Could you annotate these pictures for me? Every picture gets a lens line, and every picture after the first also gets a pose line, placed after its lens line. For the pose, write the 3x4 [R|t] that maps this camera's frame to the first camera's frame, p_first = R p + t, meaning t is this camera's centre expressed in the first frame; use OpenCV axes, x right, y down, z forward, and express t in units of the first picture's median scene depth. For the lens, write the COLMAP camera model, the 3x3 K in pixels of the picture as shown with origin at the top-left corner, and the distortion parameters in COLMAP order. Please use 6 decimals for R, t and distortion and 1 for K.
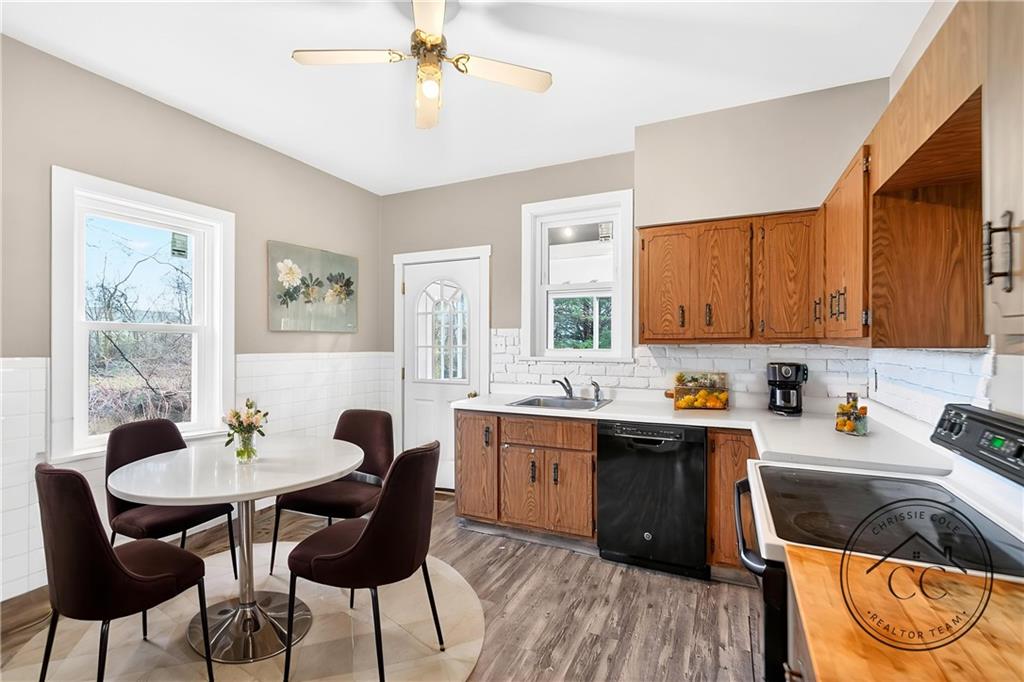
lens RADIAL K [[456.8, 0, 522.5], [0, 456.8, 342.1], [0, 0, 1]] dist [0.002186, -0.000523]
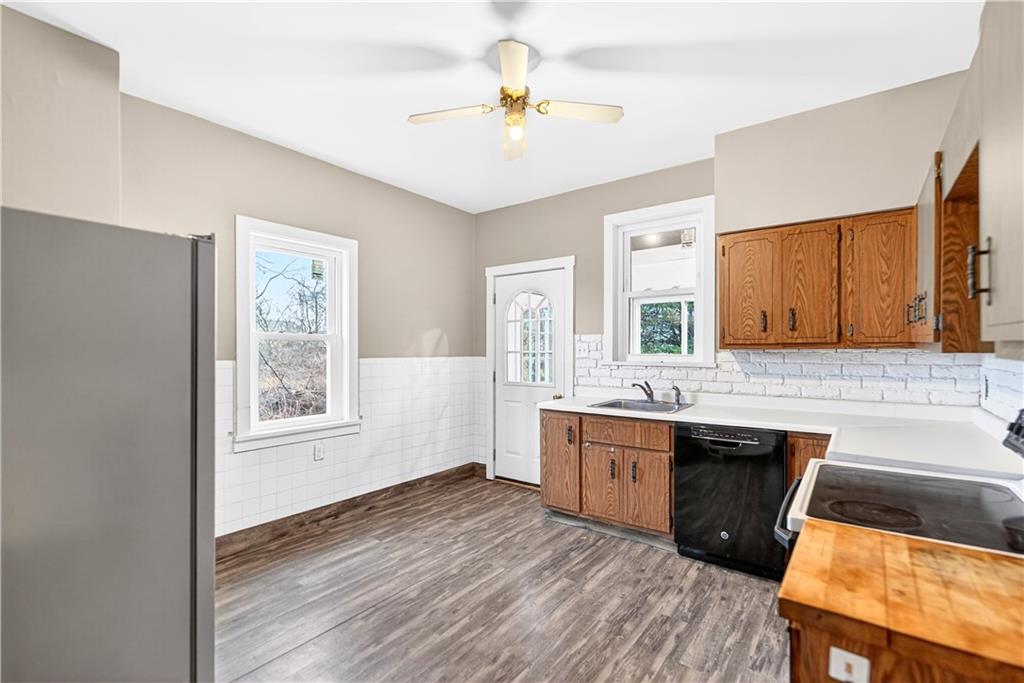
lens RADIAL K [[456.8, 0, 515.9], [0, 456.8, 344.5], [0, 0, 1]] dist [0.002186, -0.000523]
pose [[0.978326, -0.004494, -0.207023, 0.026669], [0.003276, 0.999975, -0.006223, -0.001122], [0.207045, 0.005410, 0.978316, -0.101887]]
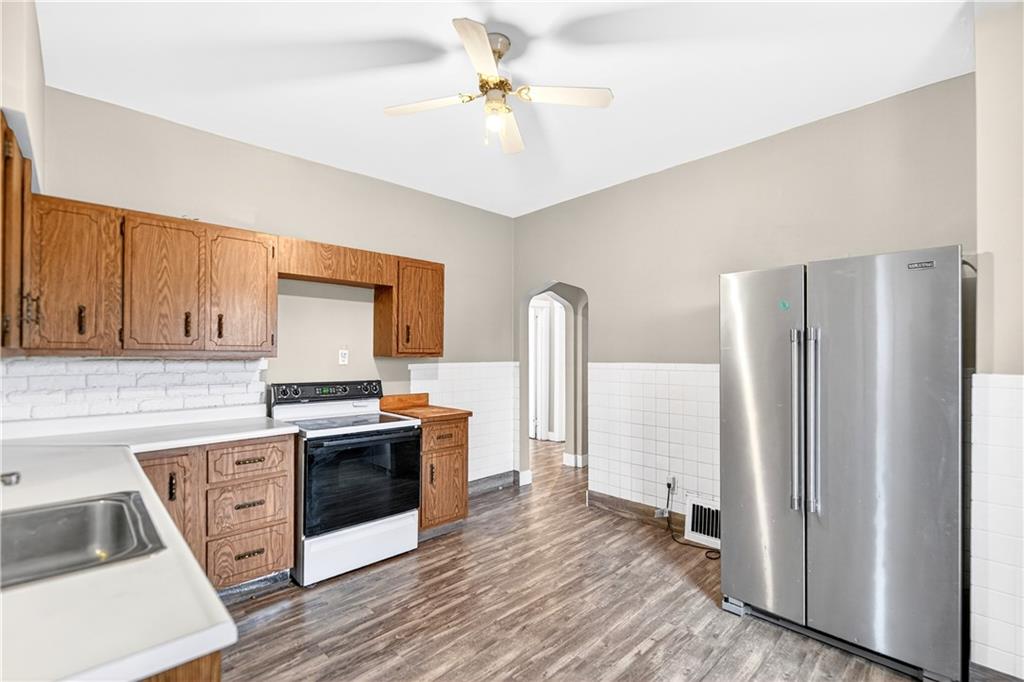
lens RADIAL K [[456.8, 0, 511.8], [0, 456.8, 345.5], [0, 0, 1]] dist [0.002186, -0.000523]
pose [[-0.928933, 0.005018, 0.370213, -0.402294], [0.003052, 0.999978, -0.005896, -0.009030], [-0.370235, -0.004347, -0.928928, 1.242072]]
